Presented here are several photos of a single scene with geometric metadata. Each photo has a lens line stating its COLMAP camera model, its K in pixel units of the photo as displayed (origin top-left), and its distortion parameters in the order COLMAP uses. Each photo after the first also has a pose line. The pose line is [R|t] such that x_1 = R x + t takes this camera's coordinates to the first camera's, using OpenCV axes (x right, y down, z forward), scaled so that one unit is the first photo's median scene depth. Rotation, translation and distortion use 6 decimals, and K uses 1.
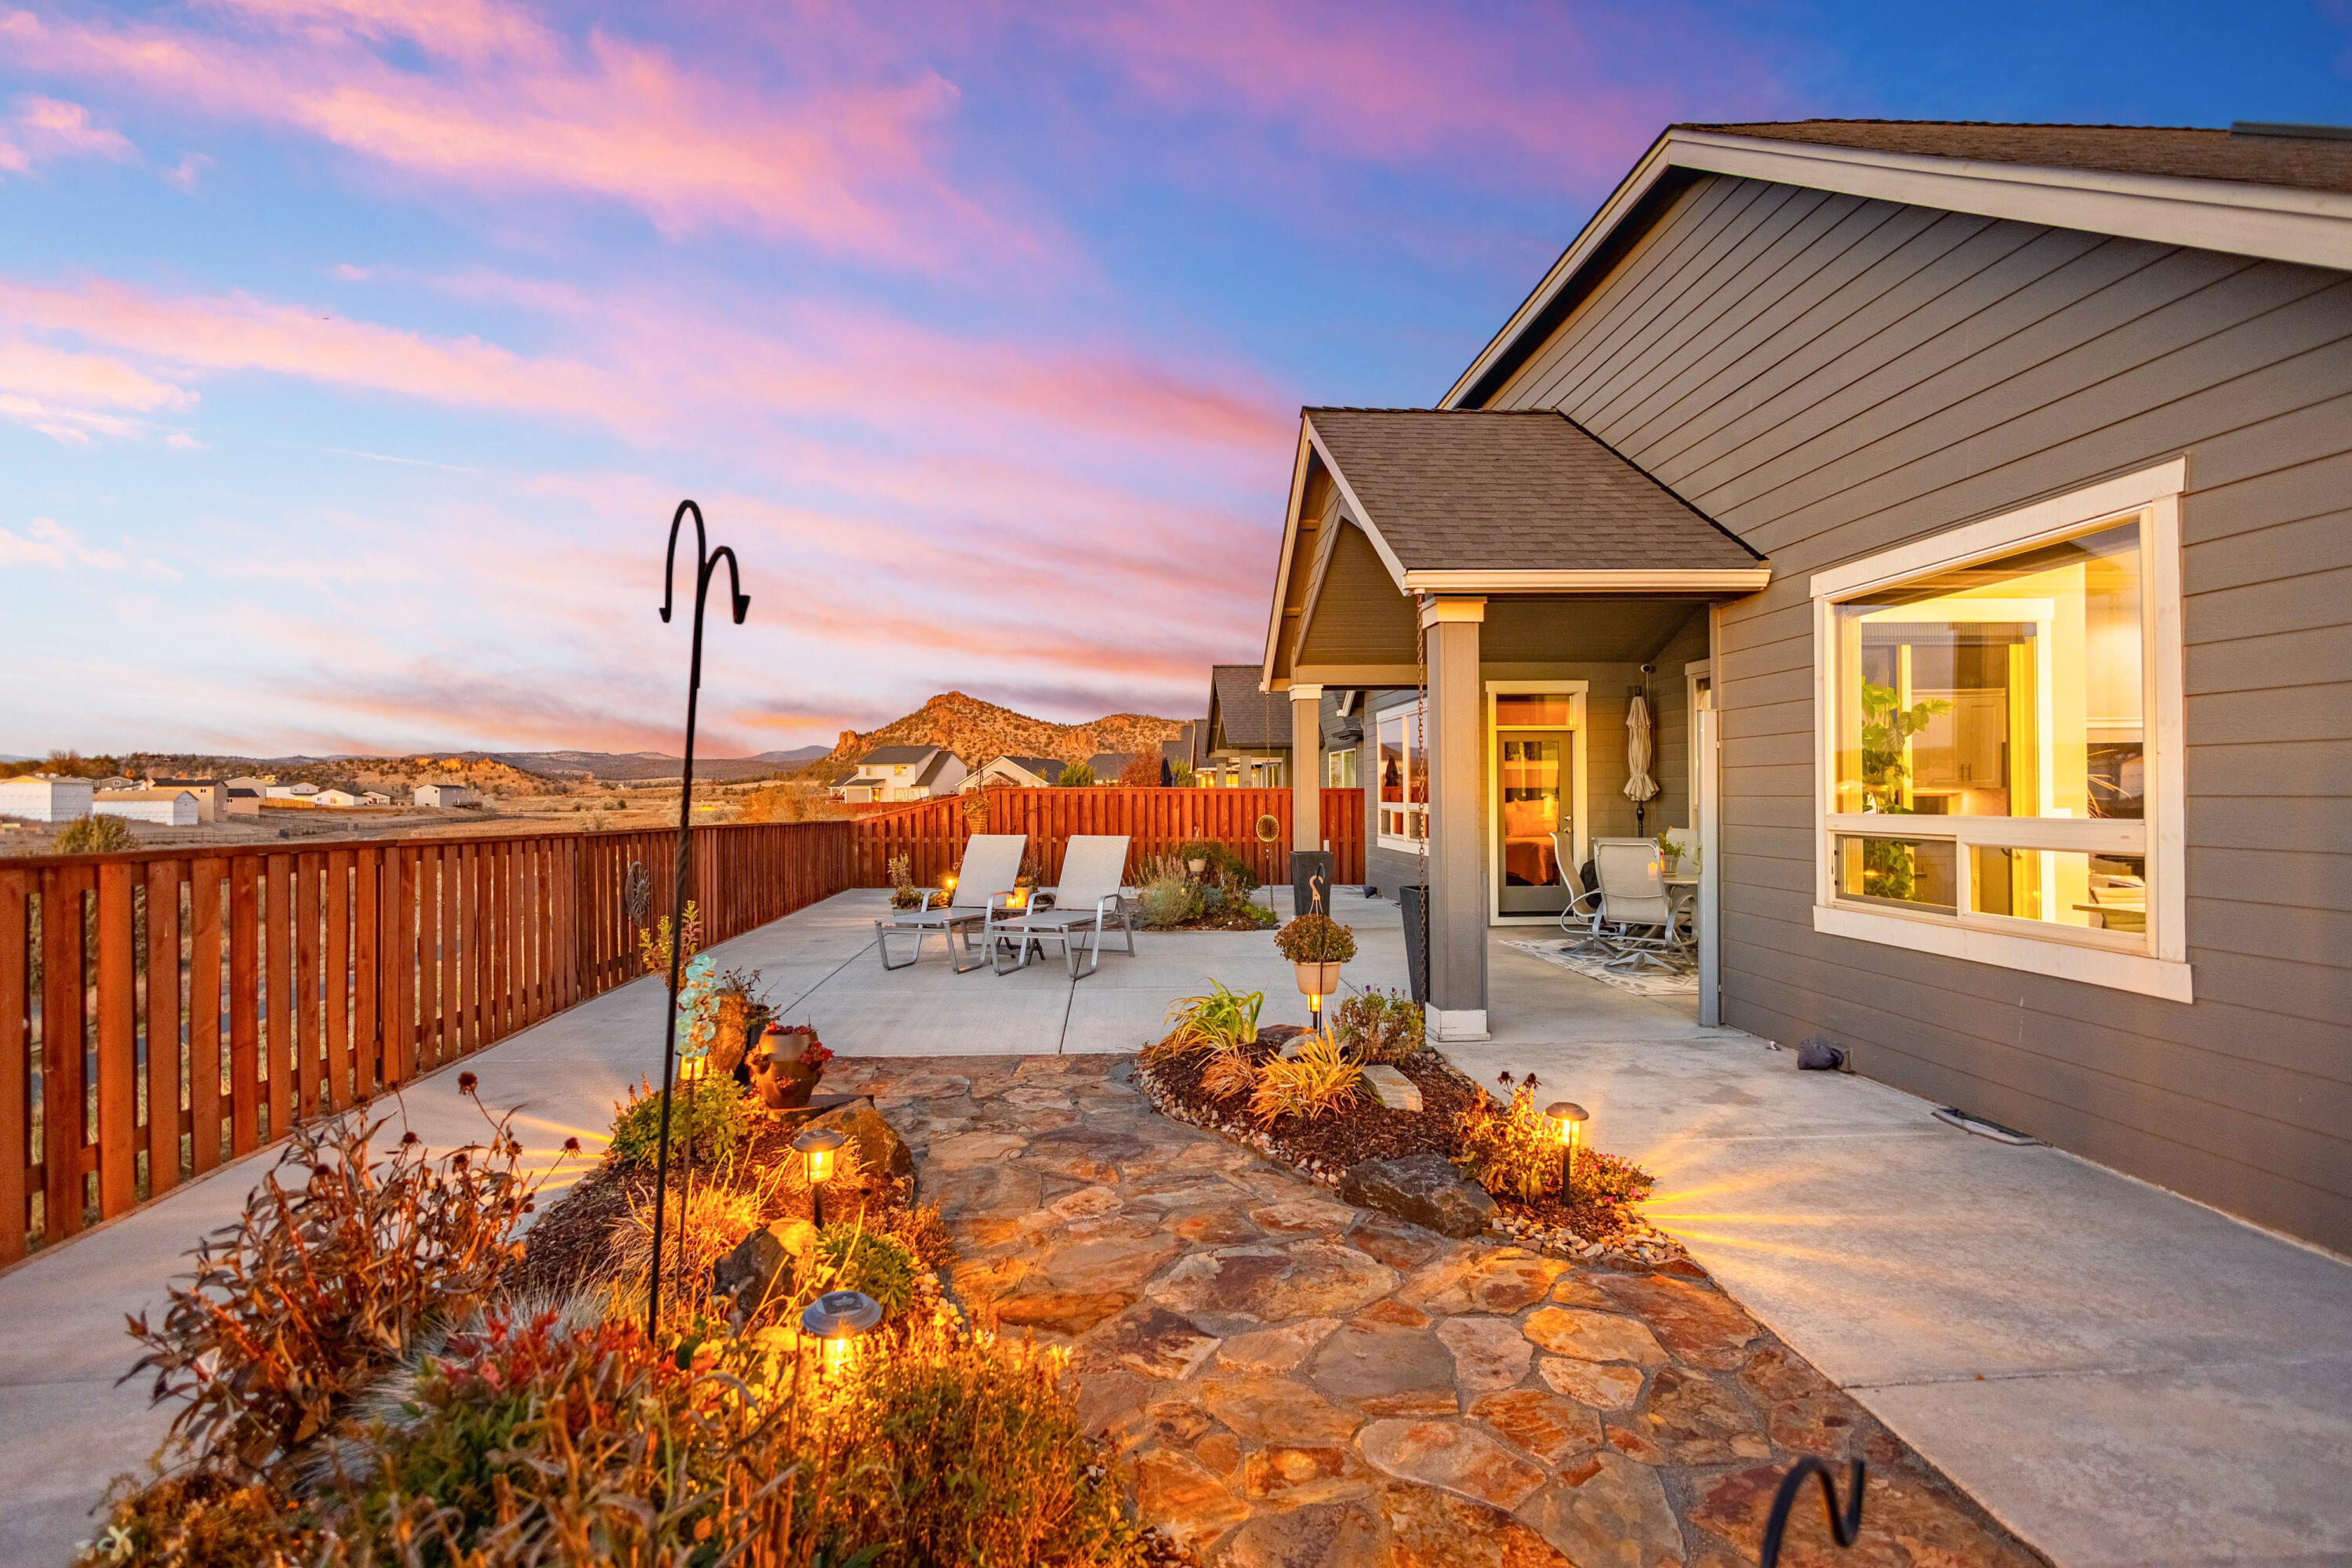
lens RADIAL K [[1073.5, 0, 1180.1], [0, 1073.5, 780.8], [0, 0, 1]] dist [0.016470, -0.002811]
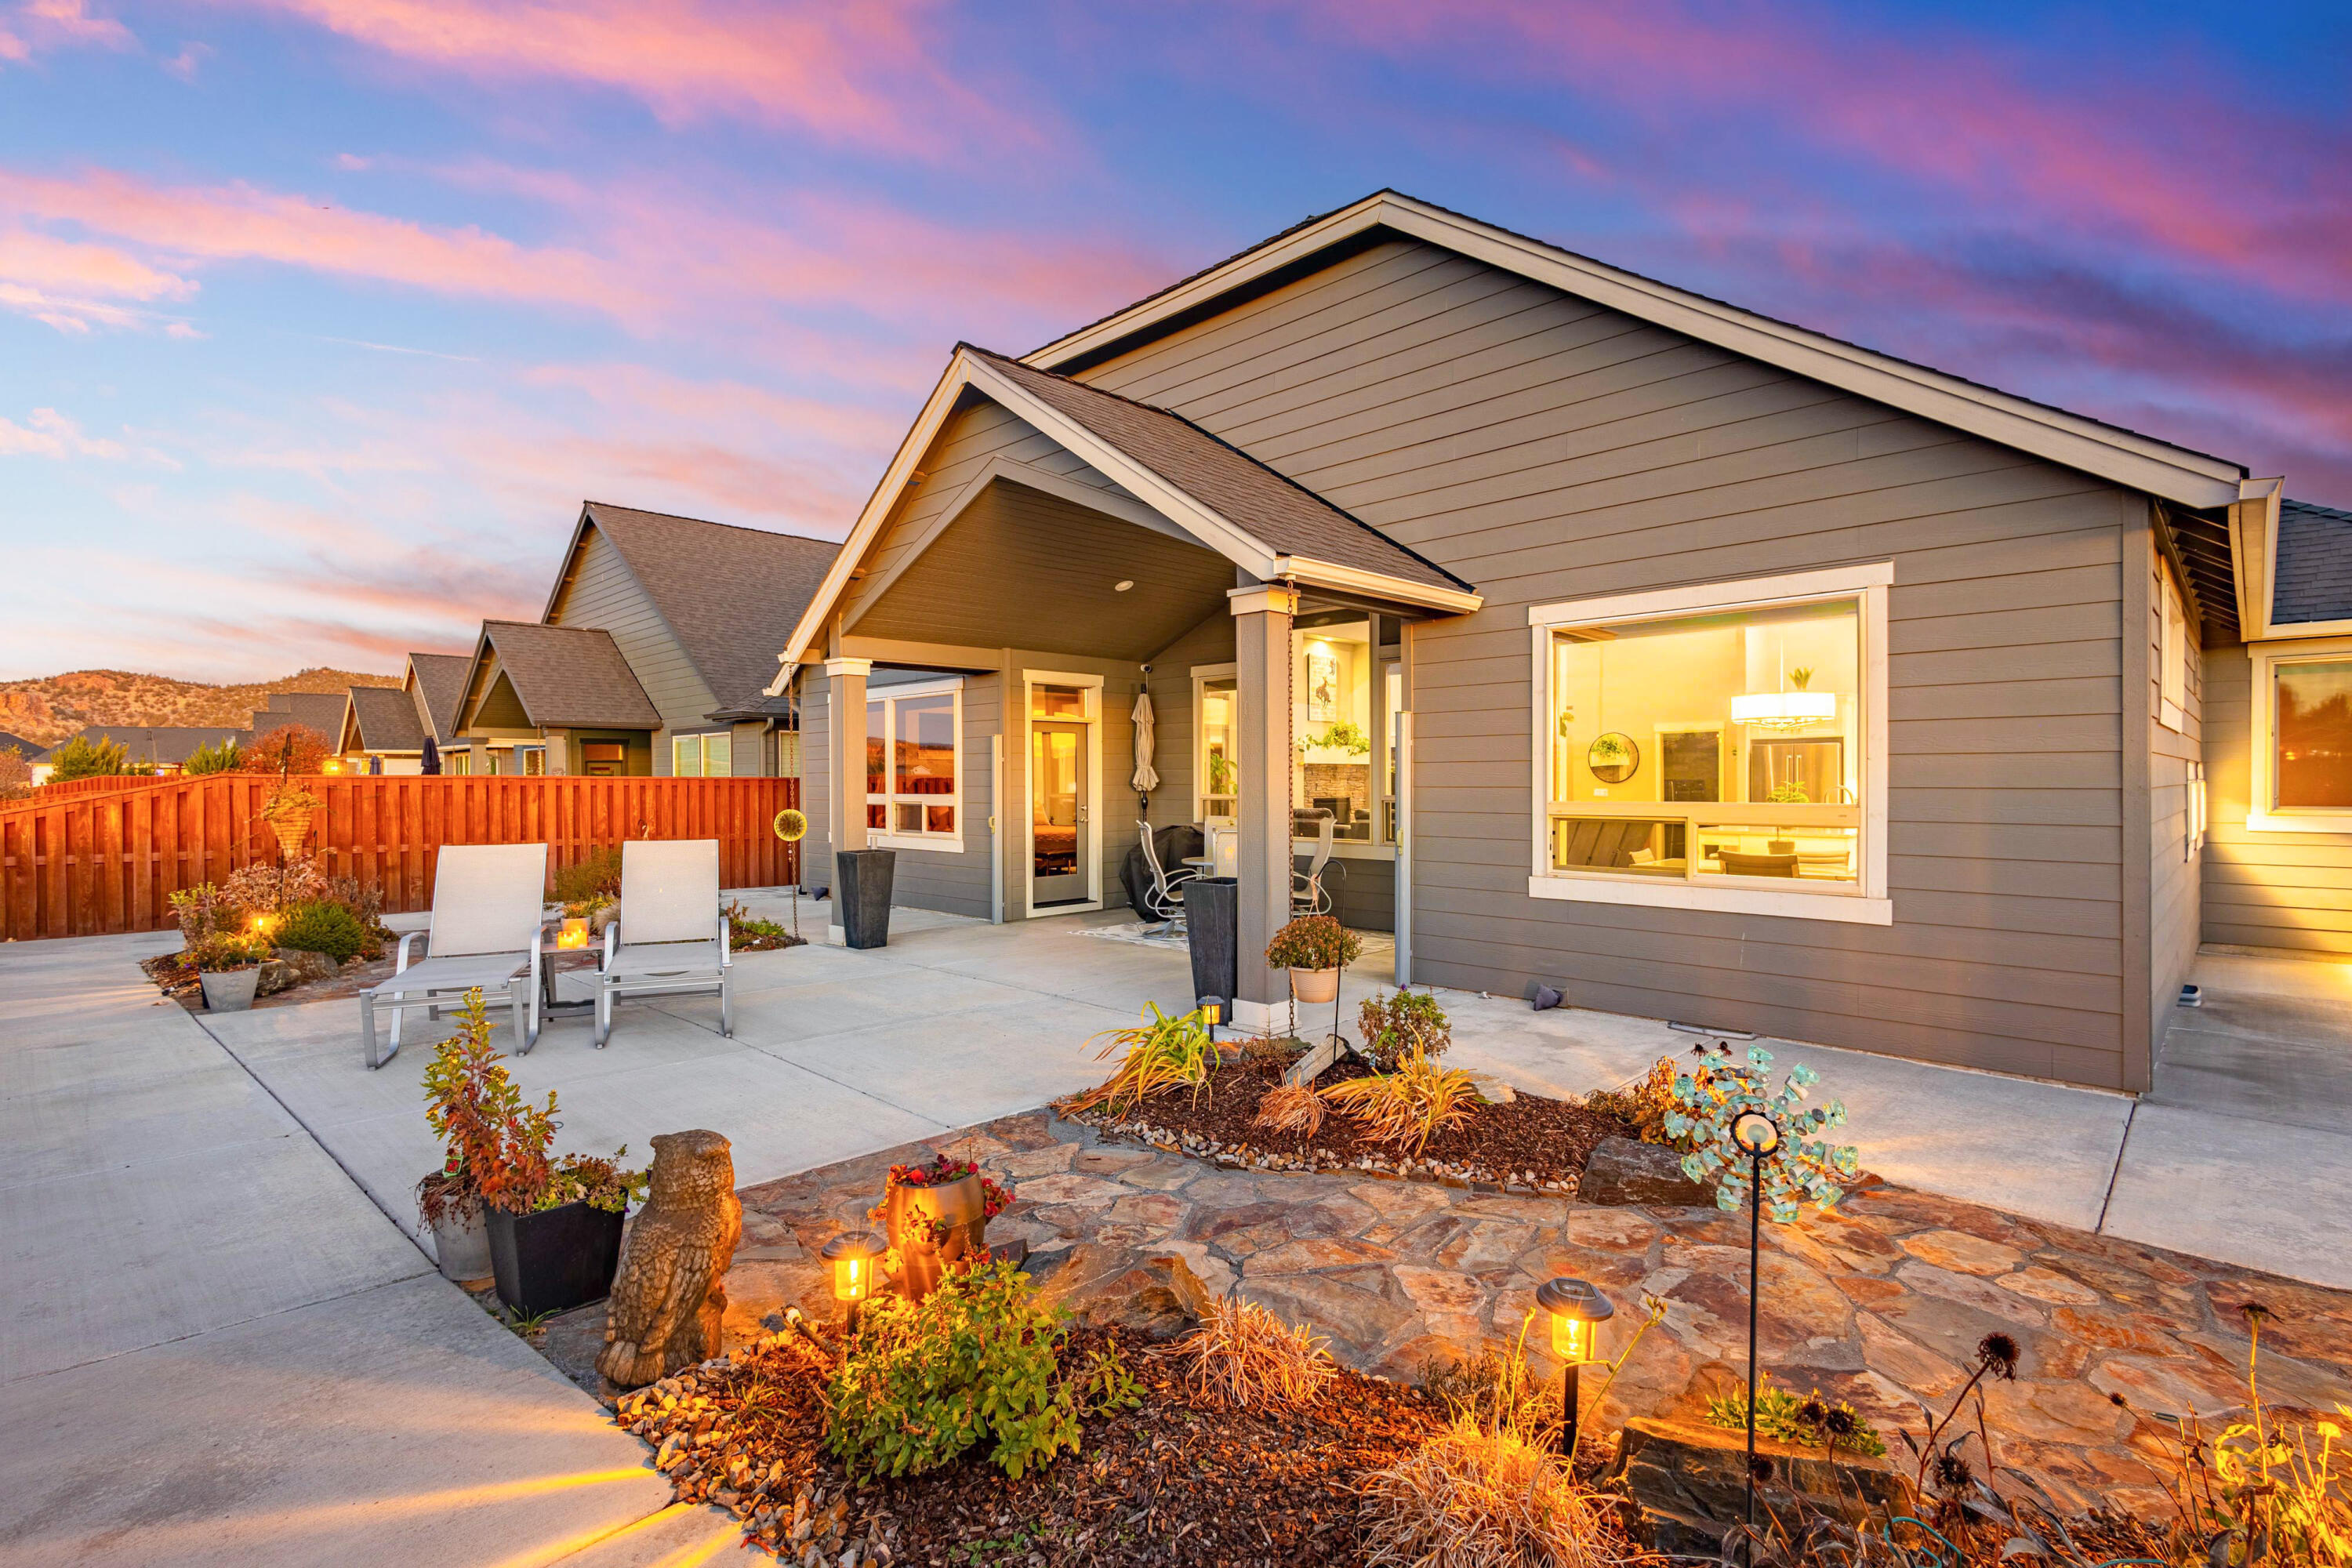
lens RADIAL K [[1073.5, 0, 1167.5], [0, 1073.5, 782.7], [0, 0, 1]] dist [0.016470, -0.002811]
pose [[0.749780, -0.000682, 0.661687, -0.533681], [-0.007627, 0.999924, 0.009673, 0.000423], [-0.661644, -0.012299, 0.749718, 0.356914]]
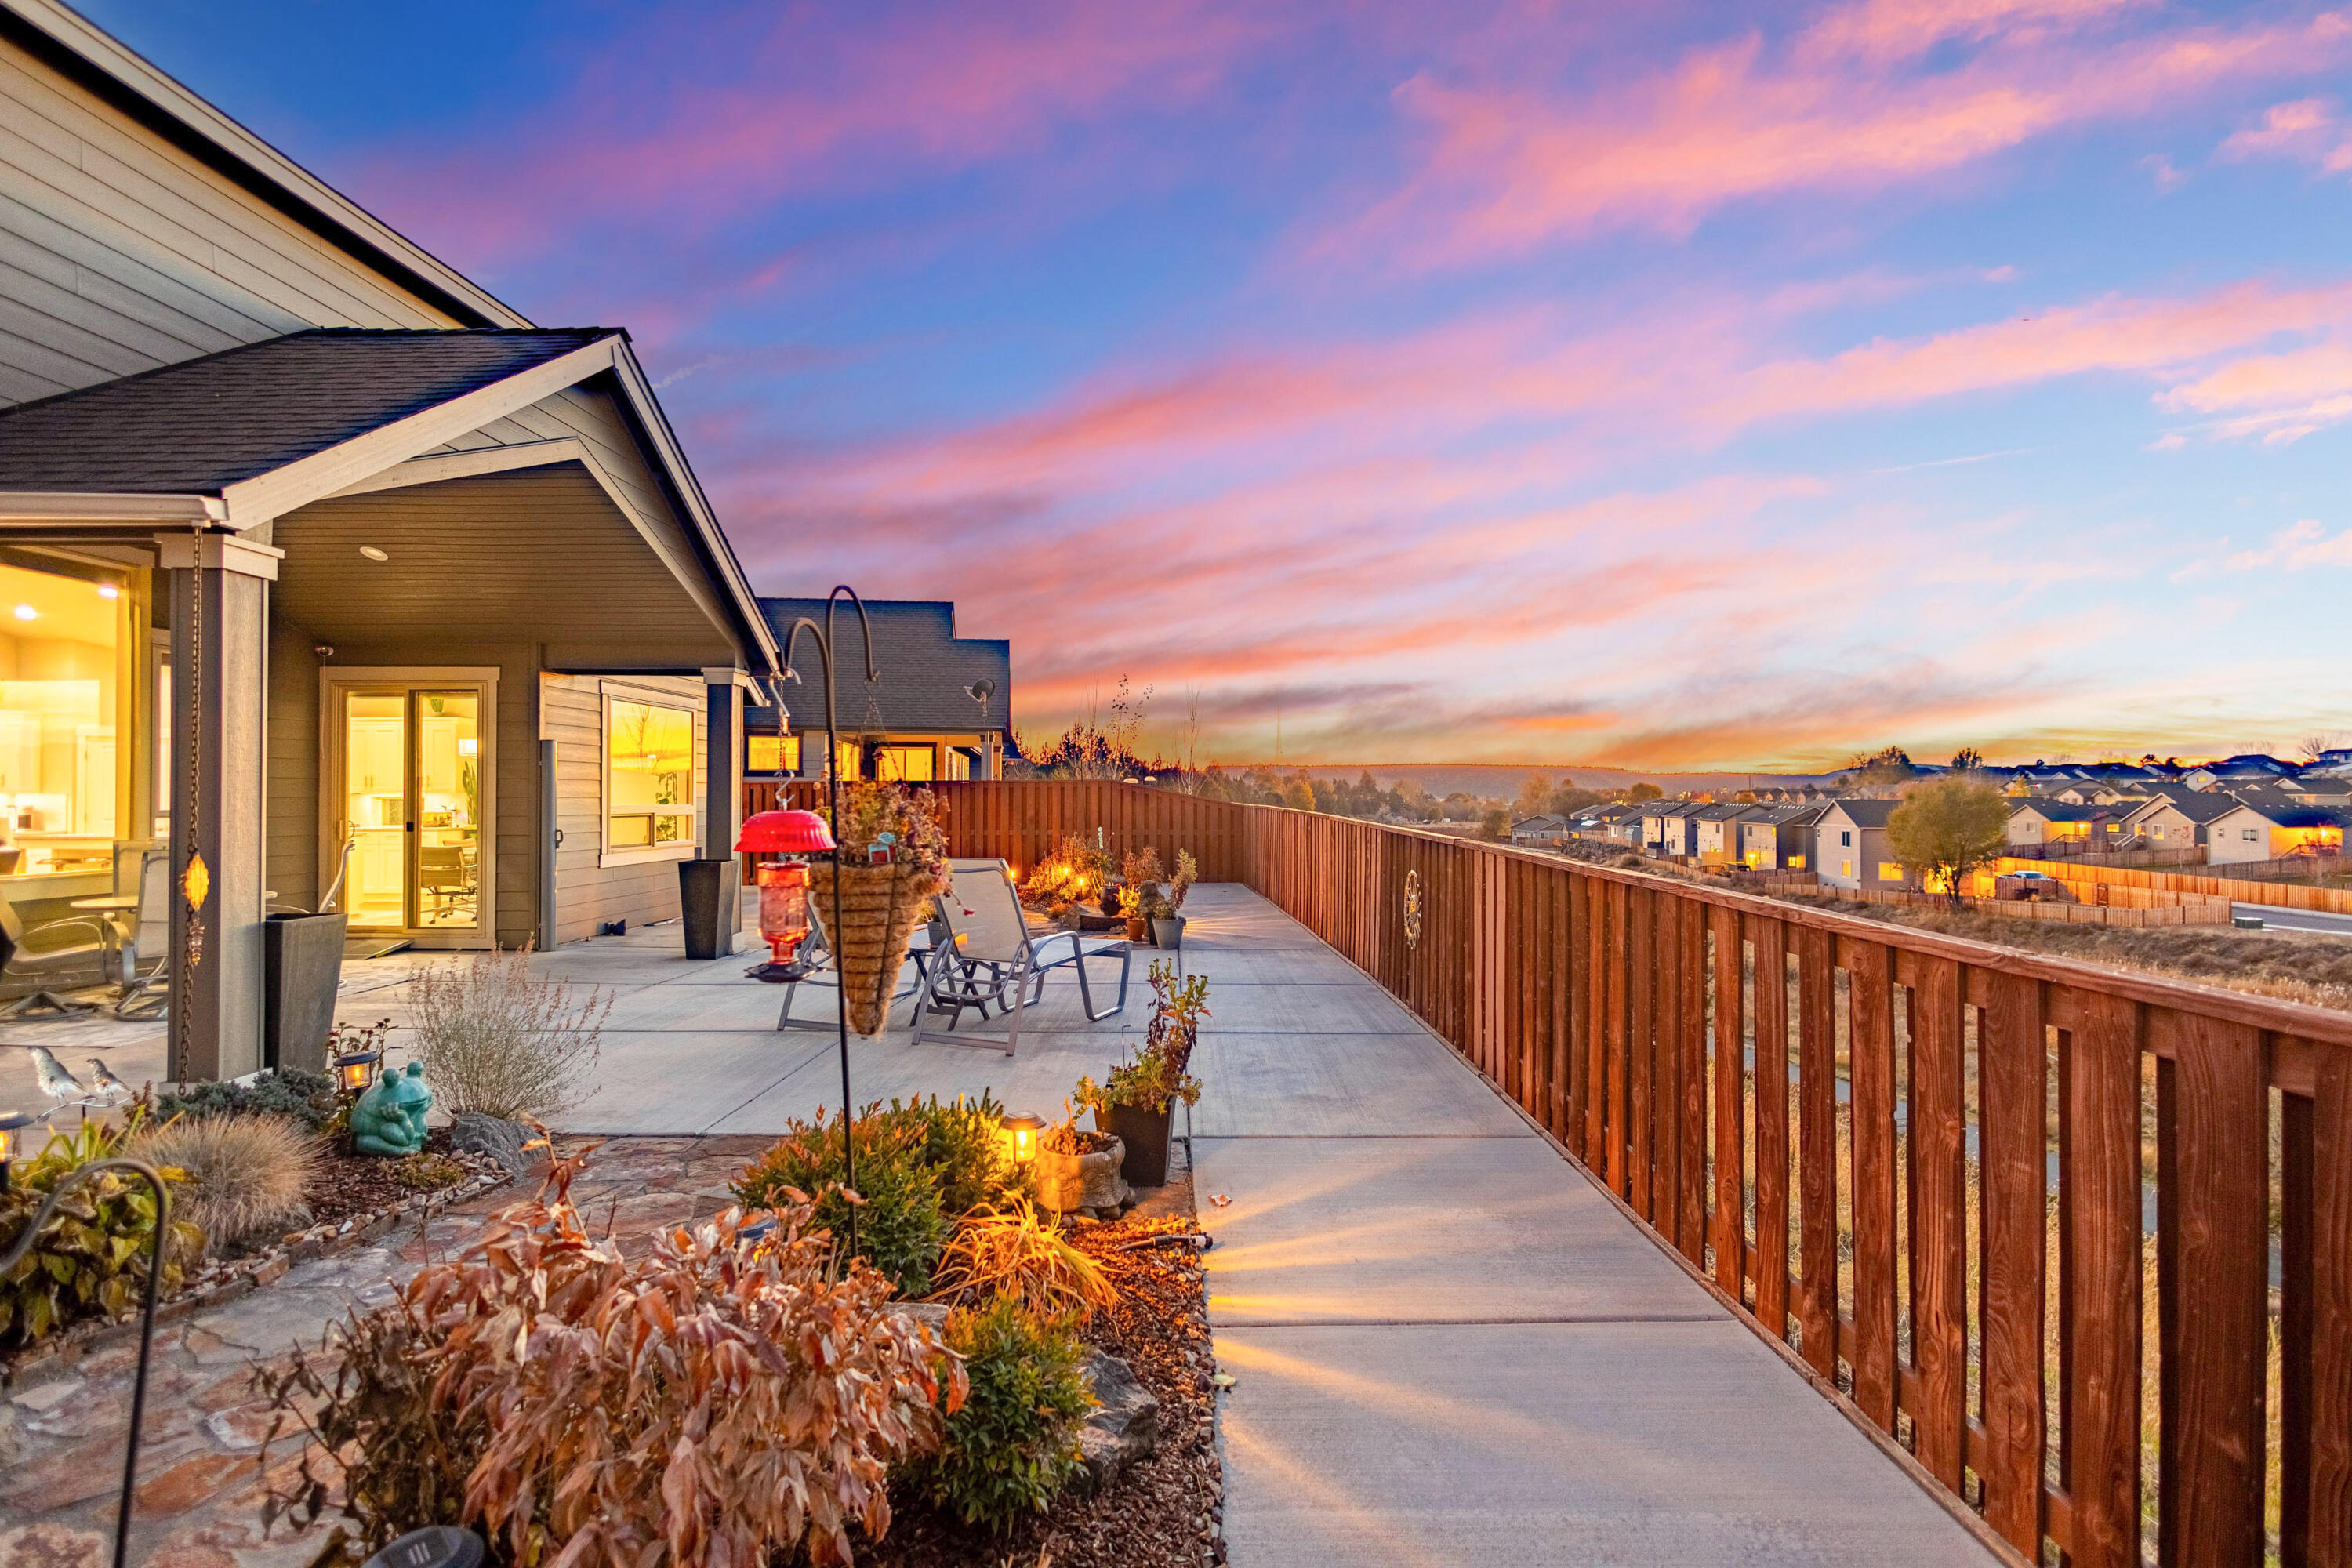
lens RADIAL K [[1073.5, 0, 1170.2], [0, 1073.5, 788.9], [0, 0, 1]] dist [0.016470, -0.002811]
pose [[-0.993729, 0.005954, 0.111655, -0.624883], [0.003688, 0.999783, -0.020493, 0.042678], [-0.111753, -0.019953, -0.993536, 2.793322]]
